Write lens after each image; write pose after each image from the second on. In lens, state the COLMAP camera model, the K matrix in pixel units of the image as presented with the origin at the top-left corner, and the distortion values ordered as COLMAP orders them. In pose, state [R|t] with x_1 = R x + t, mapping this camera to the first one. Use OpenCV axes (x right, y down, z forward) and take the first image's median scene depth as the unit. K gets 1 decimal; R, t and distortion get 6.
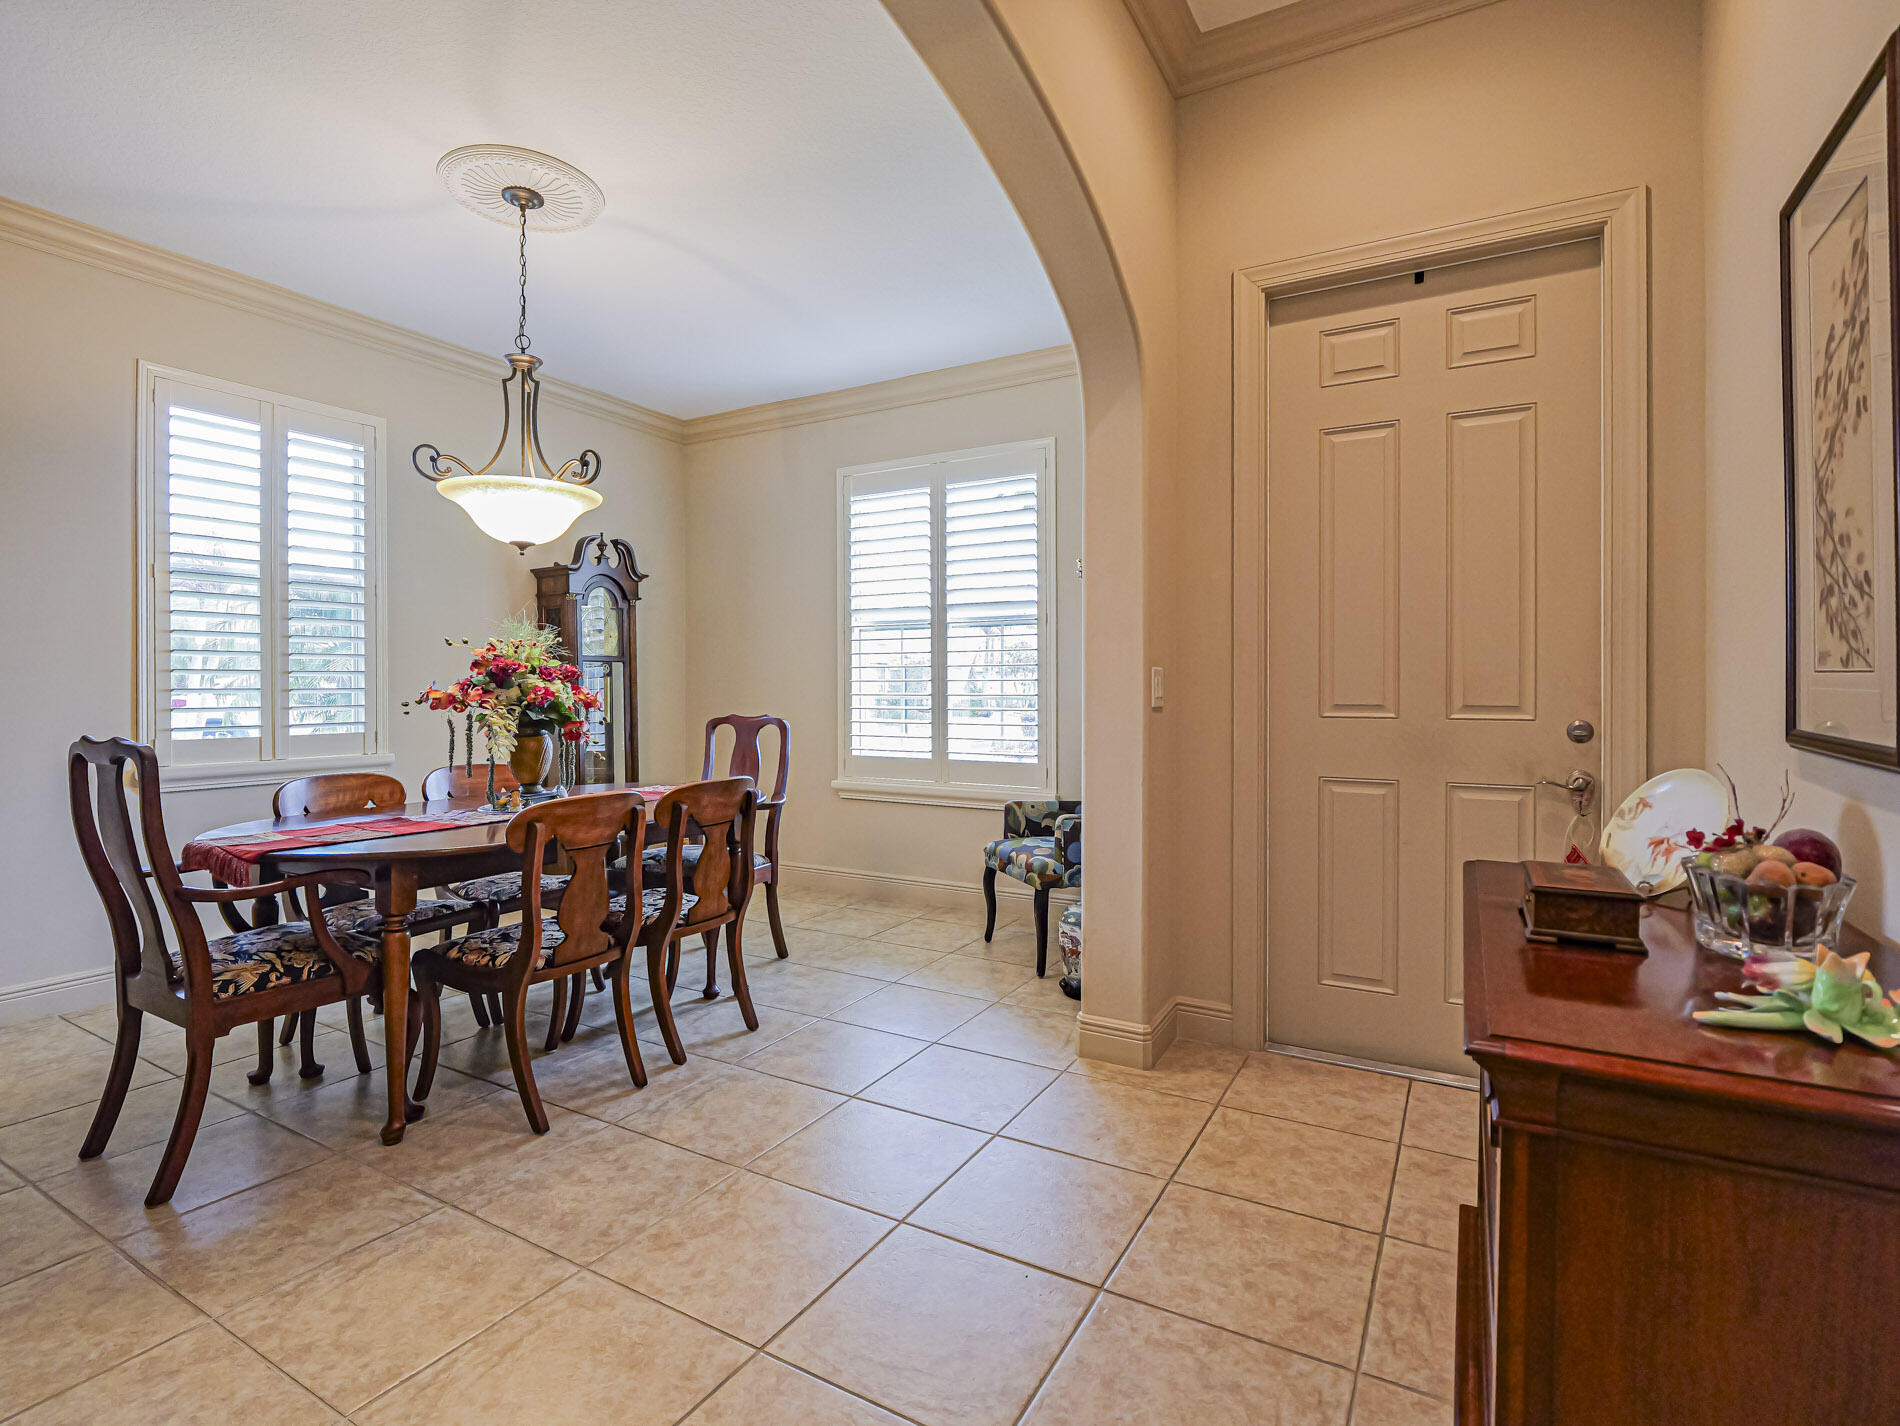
lens RADIAL K [[923.6, 0, 969.3], [0, 923.6, 678.2], [0, 0, 1]] dist [-0.011617, -0.001965]
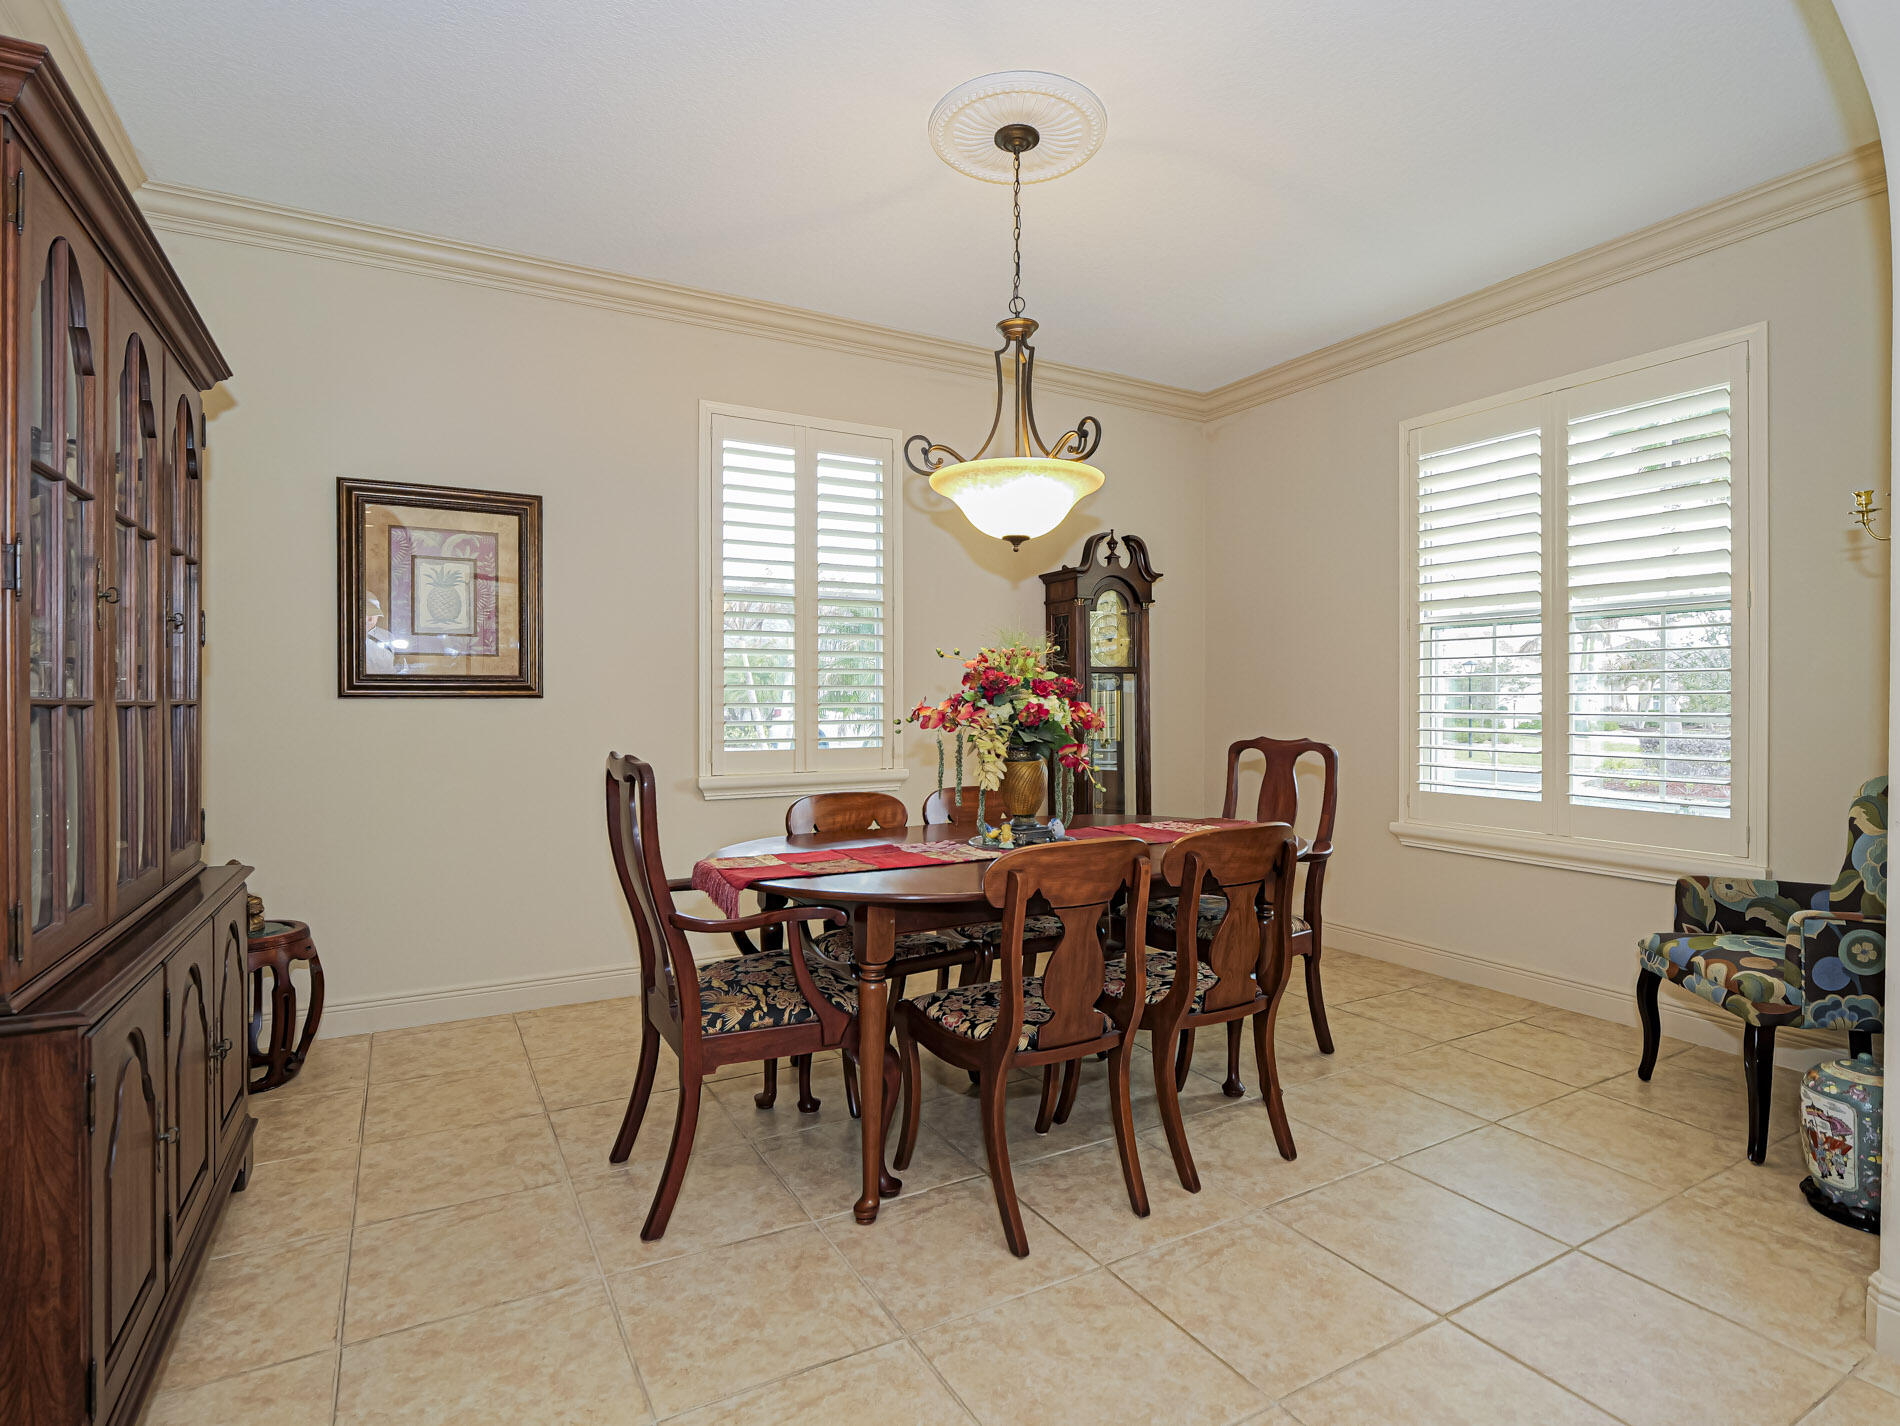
lens RADIAL K [[928.5, 0, 932.9], [0, 928.5, 714.5], [0, 0, 1]] dist [-0.013639, 0.000292]
pose [[0.832965, 0.011791, -0.553200, -0.063193], [0.003093, 0.999658, 0.025965, -0.002849], [0.553317, -0.023339, 0.832644, 0.217476]]
